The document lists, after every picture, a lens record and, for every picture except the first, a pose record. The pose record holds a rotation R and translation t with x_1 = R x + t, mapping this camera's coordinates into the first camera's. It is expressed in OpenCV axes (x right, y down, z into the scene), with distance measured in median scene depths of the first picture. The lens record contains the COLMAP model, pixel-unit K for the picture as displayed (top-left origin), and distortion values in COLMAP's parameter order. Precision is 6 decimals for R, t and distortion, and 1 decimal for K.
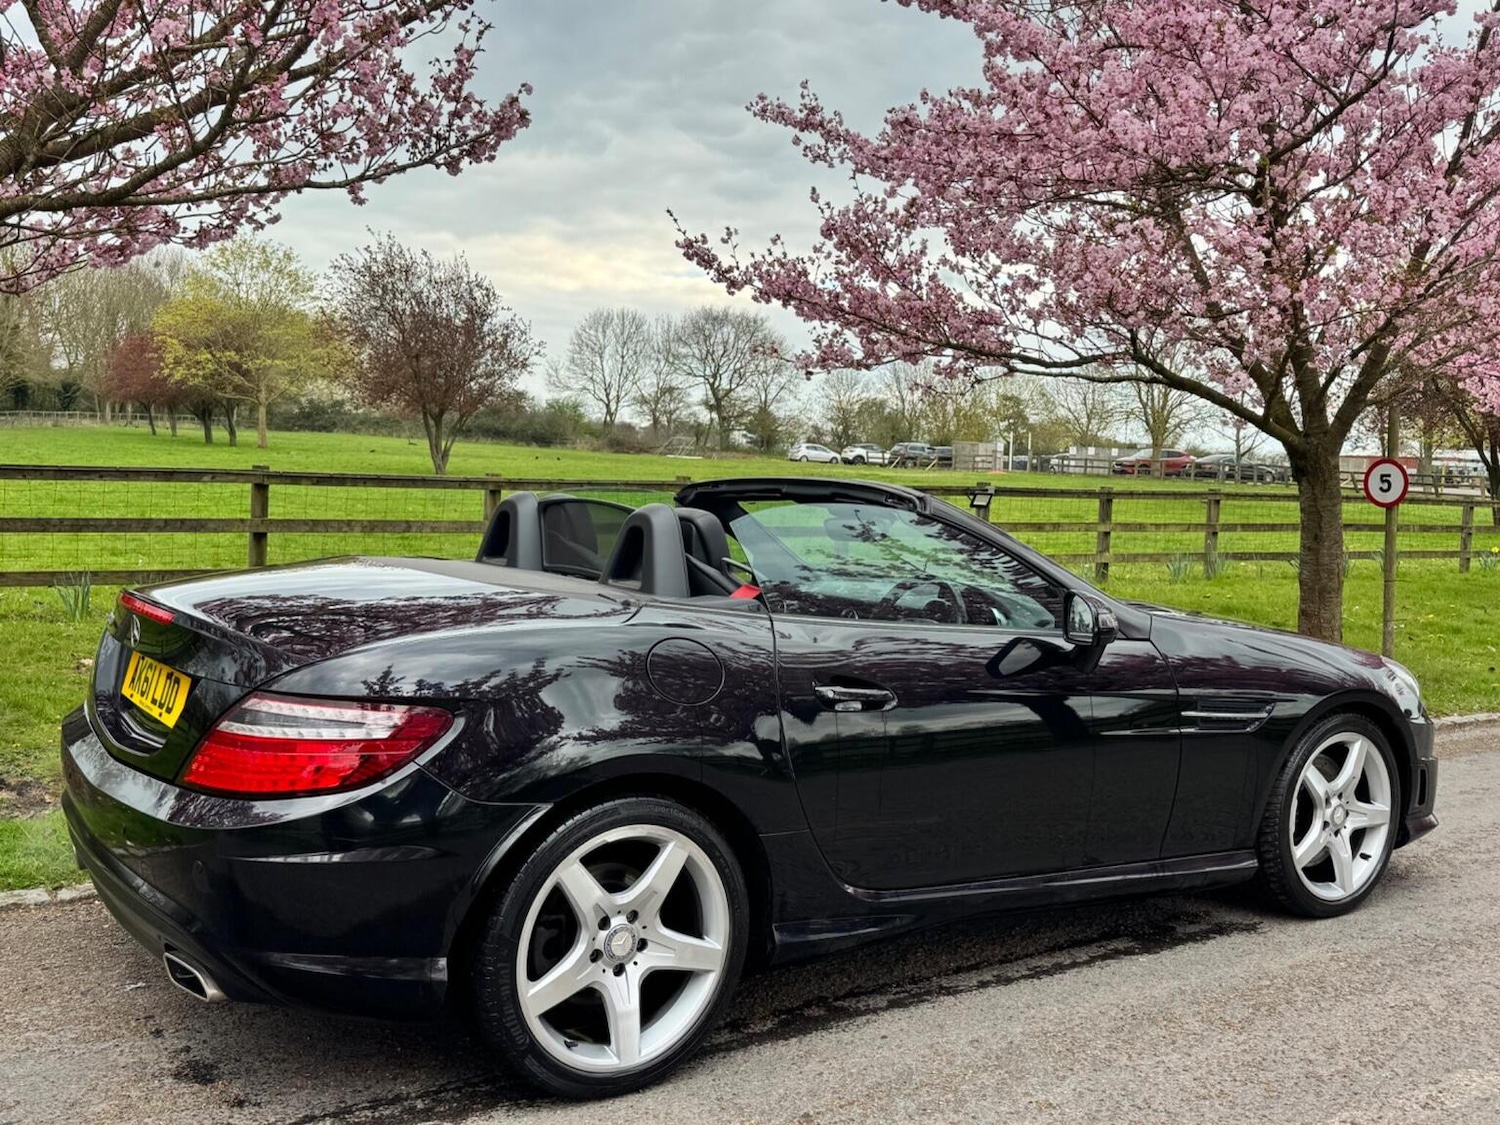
lens RADIAL K [[1452.7, 0, 759.9], [0, 1452.7, 566.2], [0, 0, 1]] dist [0.180845, -0.381213]
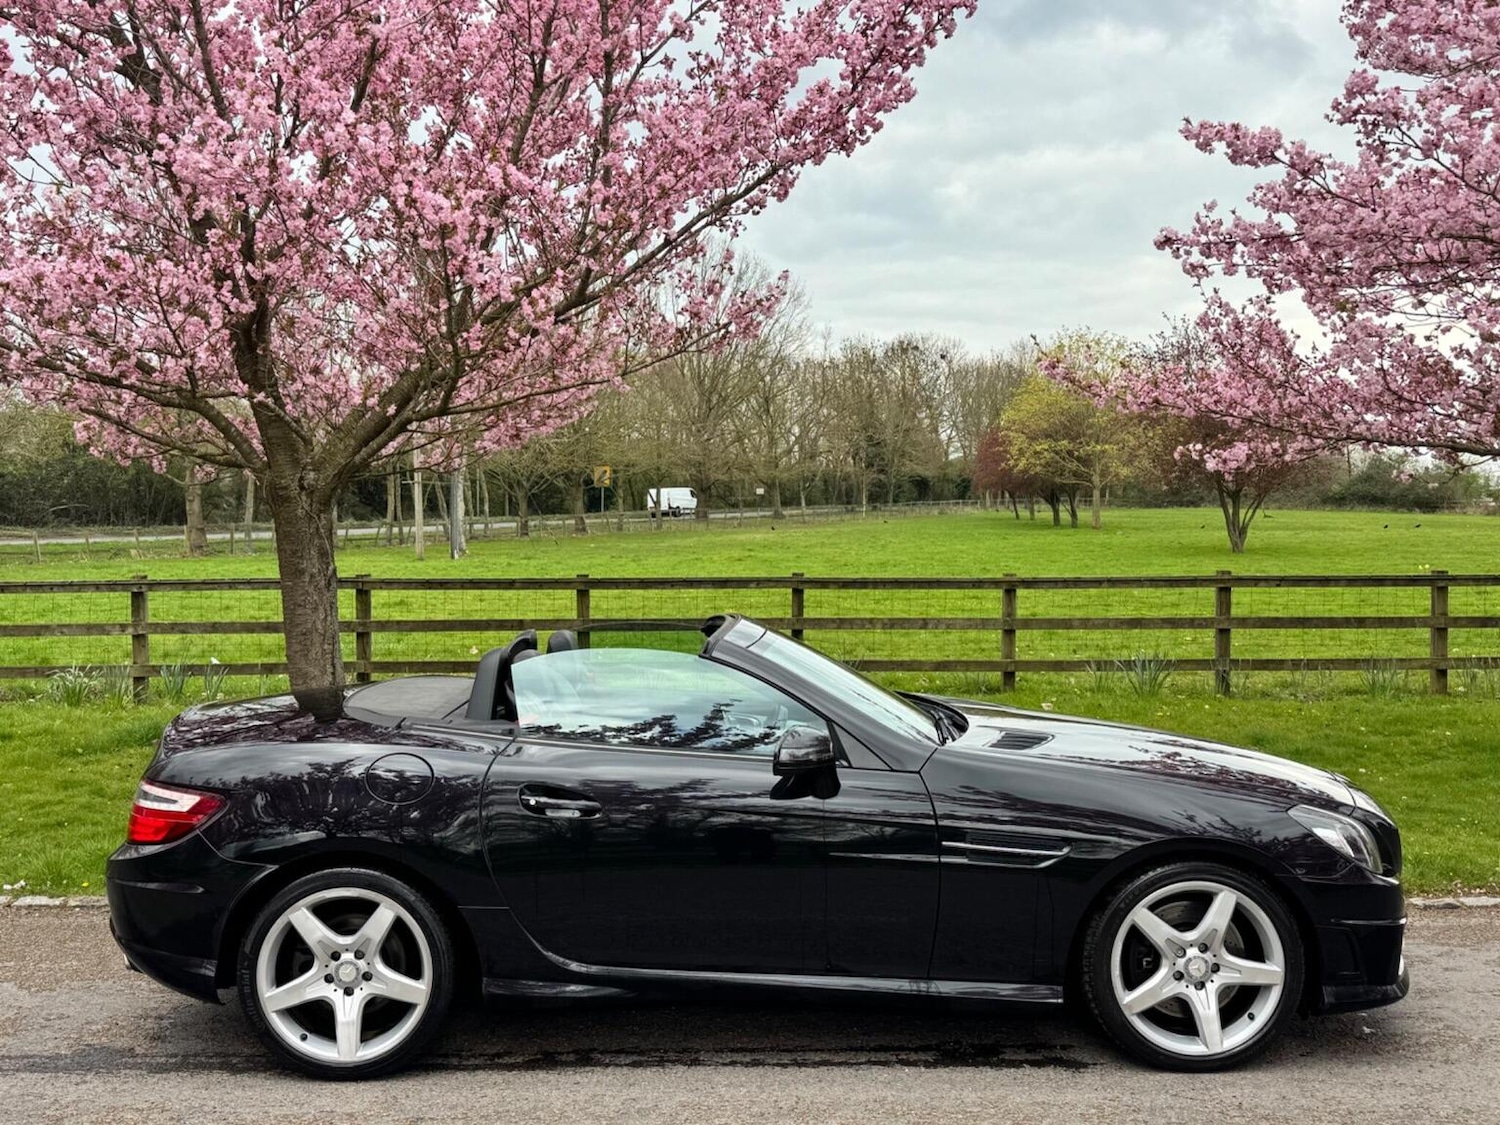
lens RADIAL K [[1452.2, 0, 749.1], [0, 1452.2, 568.5], [0, 0, 1]] dist [0.185292, -0.401605]
pose [[0.827094, -0.017970, -0.561777, 0.297741], [-0.008745, 0.998956, -0.044829, -0.019852], [0.561996, 0.041991, 0.826073, 0.010055]]
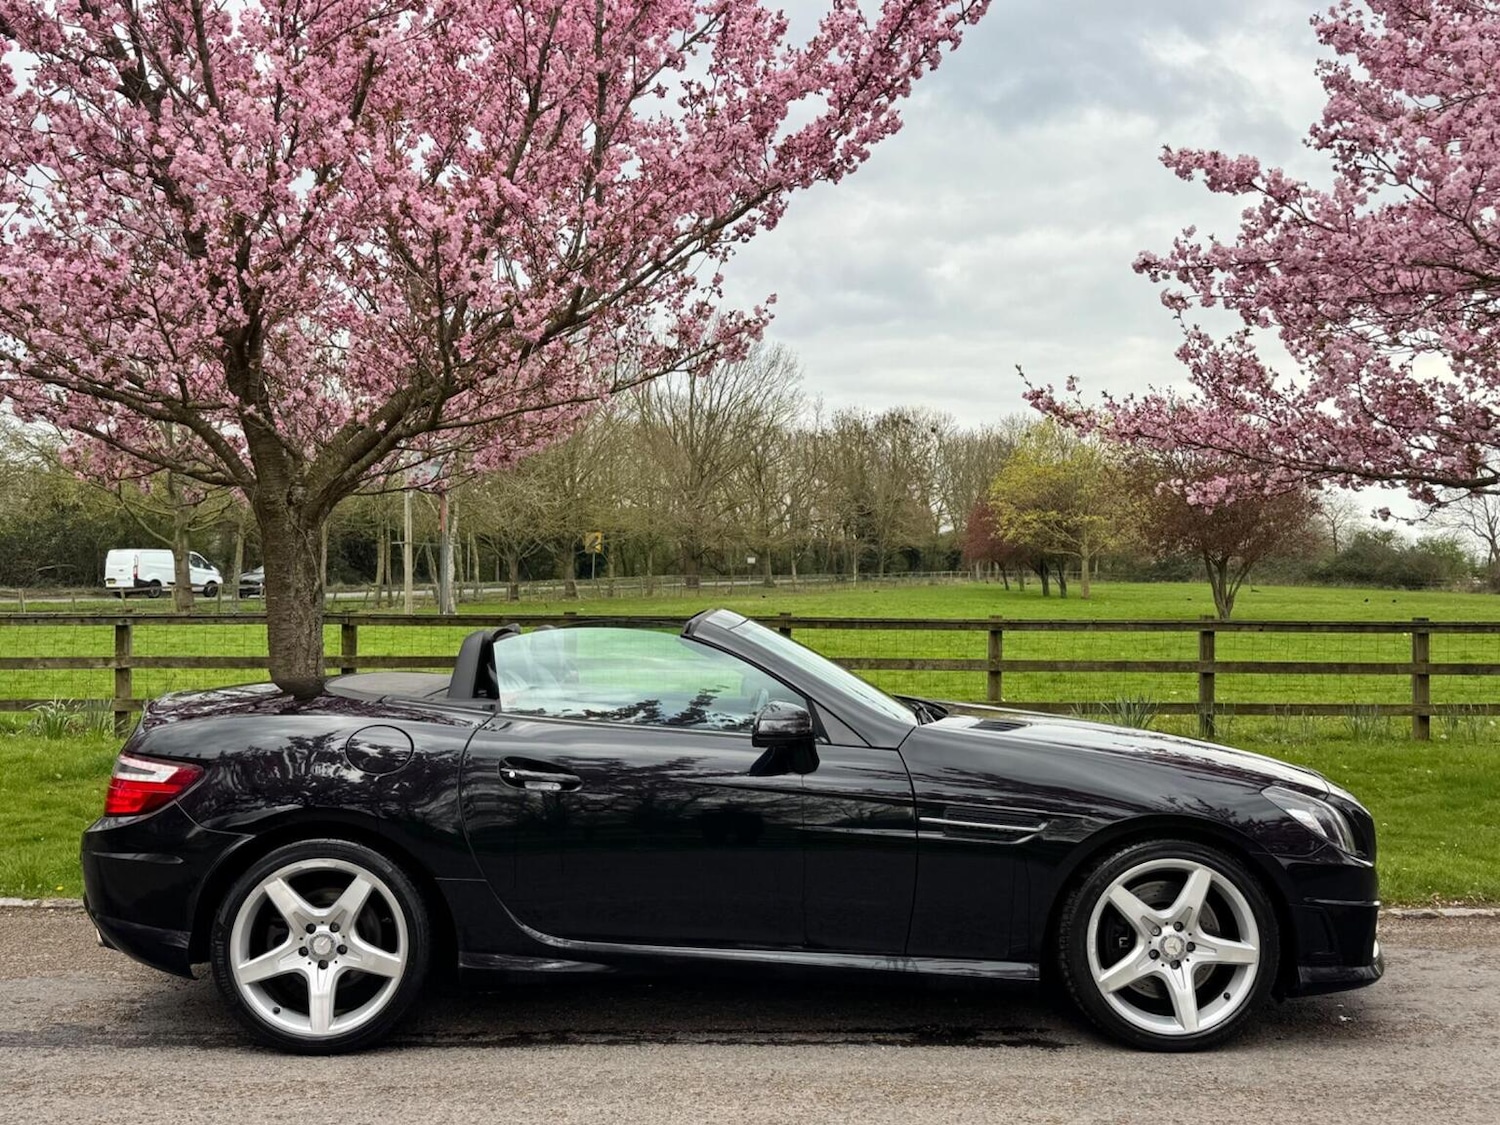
lens RADIAL K [[1452.7, 0, 759.9], [0, 1452.7, 566.2], [0, 0, 1]] dist [0.180845, -0.381213]
pose [[0.834933, -0.037819, -0.549050, 0.302008], [-0.018060, 0.995216, -0.096015, 0.007779], [0.550055, 0.090082, 0.830256, 0.009108]]
